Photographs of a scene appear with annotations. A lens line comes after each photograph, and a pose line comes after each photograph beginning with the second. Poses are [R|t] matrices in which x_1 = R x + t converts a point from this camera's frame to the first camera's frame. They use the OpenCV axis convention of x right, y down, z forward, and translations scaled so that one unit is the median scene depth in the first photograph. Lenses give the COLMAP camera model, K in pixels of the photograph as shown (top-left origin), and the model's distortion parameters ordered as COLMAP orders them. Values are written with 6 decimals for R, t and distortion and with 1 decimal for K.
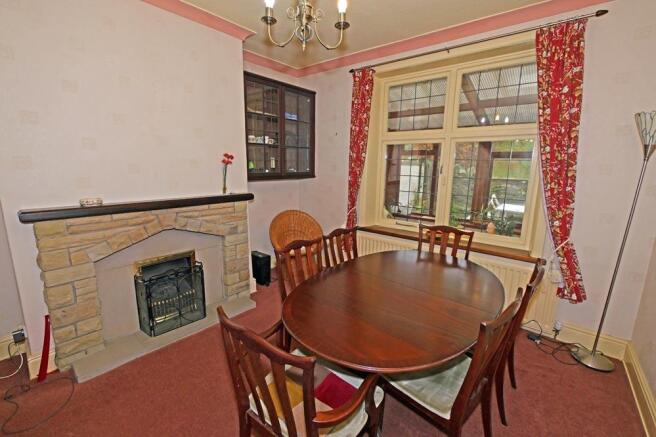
lens RADIAL K [[278.7, 0, 328.0], [0, 278.7, 215.7], [0, 0, 1]] dist [0.001200, 0.000314]
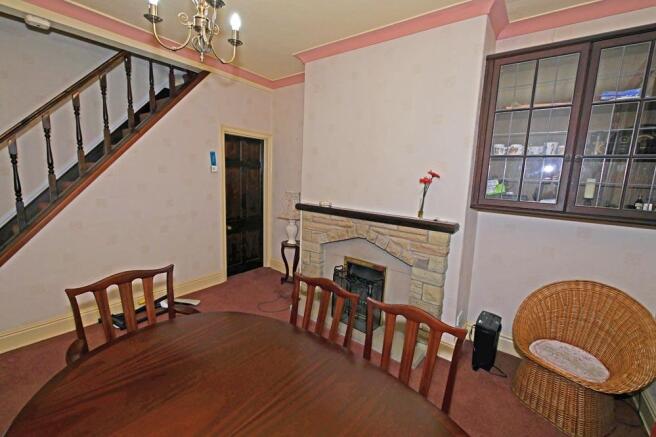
lens RADIAL K [[278.7, 0, 328.0], [0, 278.7, 215.7], [0, 0, 1]] dist [0.001200, 0.000314]
pose [[0.043752, 0.129998, -0.990548, 0.466740], [-0.228914, 0.966424, 0.116721, -0.123354], [0.972463, 0.221643, 0.072041, 0.683669]]
